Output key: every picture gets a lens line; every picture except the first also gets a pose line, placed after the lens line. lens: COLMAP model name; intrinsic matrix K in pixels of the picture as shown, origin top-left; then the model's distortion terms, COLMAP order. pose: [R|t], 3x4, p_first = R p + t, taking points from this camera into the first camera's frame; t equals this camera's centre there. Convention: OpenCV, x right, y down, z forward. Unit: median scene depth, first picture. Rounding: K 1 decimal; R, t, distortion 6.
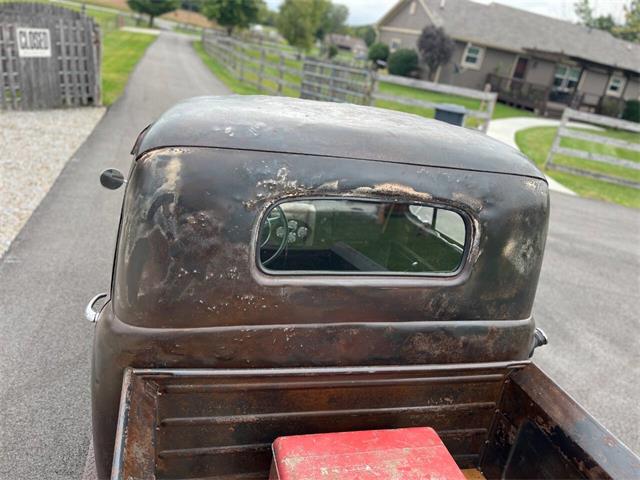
lens RADIAL K [[486.9, 0, 323.1], [0, 486.9, 228.7], [0, 0, 1]] dist [0.078183, -0.101334]
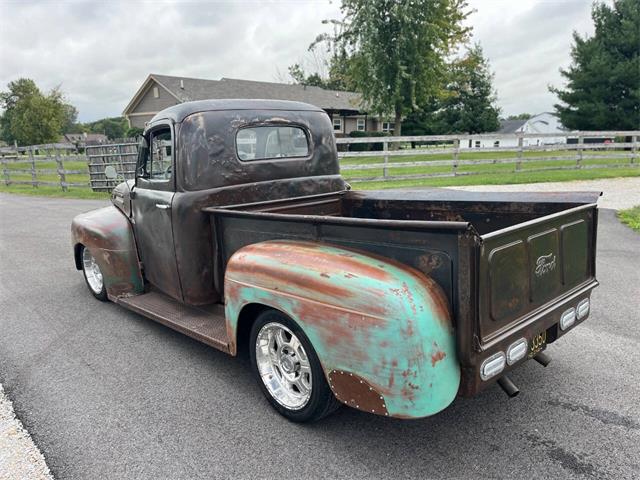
lens RADIAL K [[486.9, 0, 317.3], [0, 486.9, 242.6], [0, 0, 1]] dist [0.078183, -0.101334]
pose [[0.869044, -0.281796, 0.406637, -0.147665], [0.328865, 0.943090, -0.049280, 0.118636], [-0.369609, 0.176556, 0.912260, -0.211044]]
